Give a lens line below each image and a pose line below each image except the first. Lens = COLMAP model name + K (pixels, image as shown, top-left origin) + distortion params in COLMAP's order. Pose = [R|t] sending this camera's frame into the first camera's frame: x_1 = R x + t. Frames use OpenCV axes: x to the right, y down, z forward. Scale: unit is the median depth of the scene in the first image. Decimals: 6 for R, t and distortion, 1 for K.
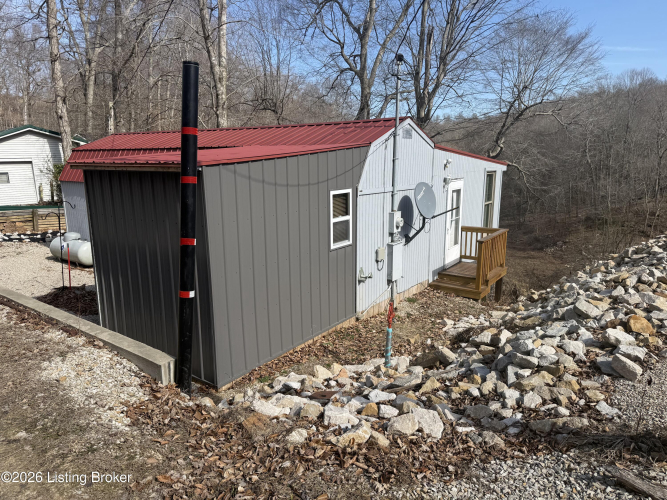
lens RADIAL K [[464.4, 0, 333.5], [0, 464.4, 250.0], [0, 0, 1]] dist [0.094426, -0.116716]
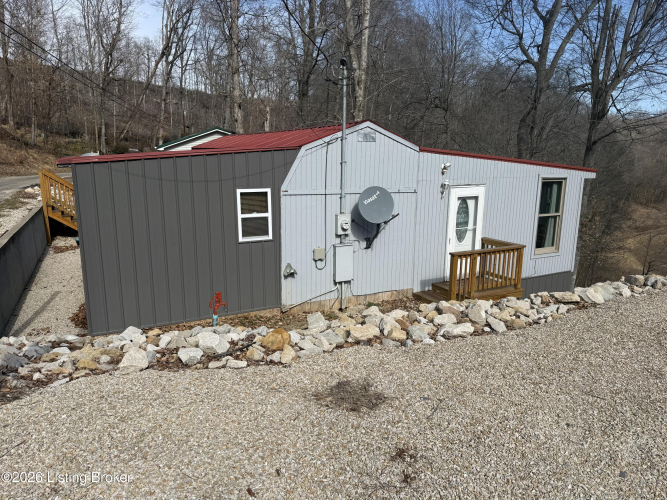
lens RADIAL K [[466.9, 0, 332.2], [0, 466.9, 245.3], [0, 0, 1]] dist [0.109073, -0.123295]
pose [[0.901850, 0.100889, -0.420106, 0.544466], [-0.103753, 0.994473, 0.016094, -0.028393], [0.419407, 0.029073, 0.907332, 0.068033]]
